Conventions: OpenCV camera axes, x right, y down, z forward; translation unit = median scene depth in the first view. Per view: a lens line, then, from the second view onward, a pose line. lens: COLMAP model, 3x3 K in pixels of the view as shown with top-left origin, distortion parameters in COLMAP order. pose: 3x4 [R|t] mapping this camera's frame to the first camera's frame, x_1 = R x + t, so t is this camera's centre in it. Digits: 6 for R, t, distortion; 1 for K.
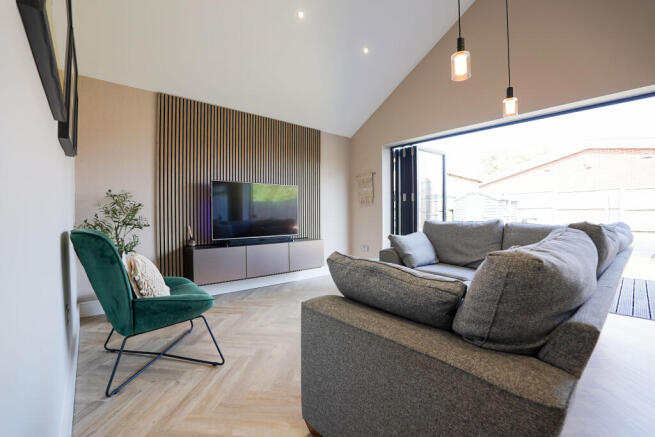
lens RADIAL K [[286.9, 0, 327.5], [0, 286.9, 218.5], [0, 0, 1]] dist [-0.062507, 0.009824]
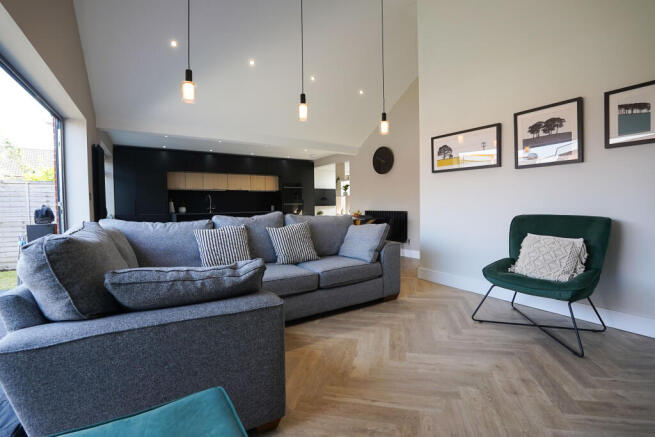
lens RADIAL K [[286.9, 0, 327.5], [0, 286.9, 218.5], [0, 0, 1]] dist [-0.062507, 0.009824]
pose [[-0.990567, 0.002901, 0.136996, 0.082527], [0.012242, 0.997652, 0.067389, -0.032666], [-0.136479, 0.068431, -0.988277, 1.613989]]
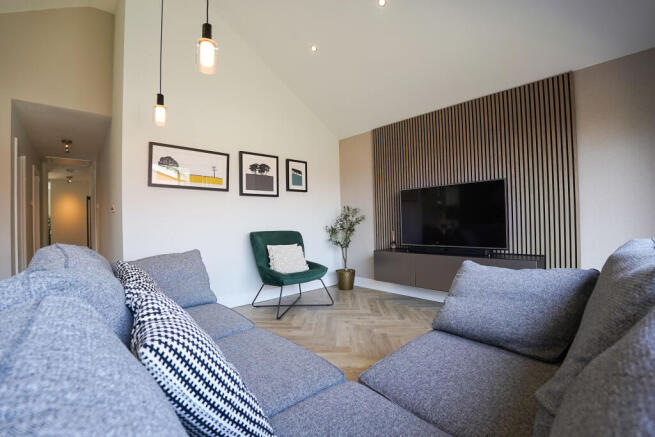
lens RADIAL K [[286.9, 0, 327.5], [0, 286.9, 218.5], [0, 0, 1]] dist [-0.062507, 0.009824]
pose [[0.049504, -0.020837, -0.998557, 0.840897], [0.005396, 0.999773, -0.020595, -0.003989], [0.998759, -0.004369, 0.049605, 0.825378]]
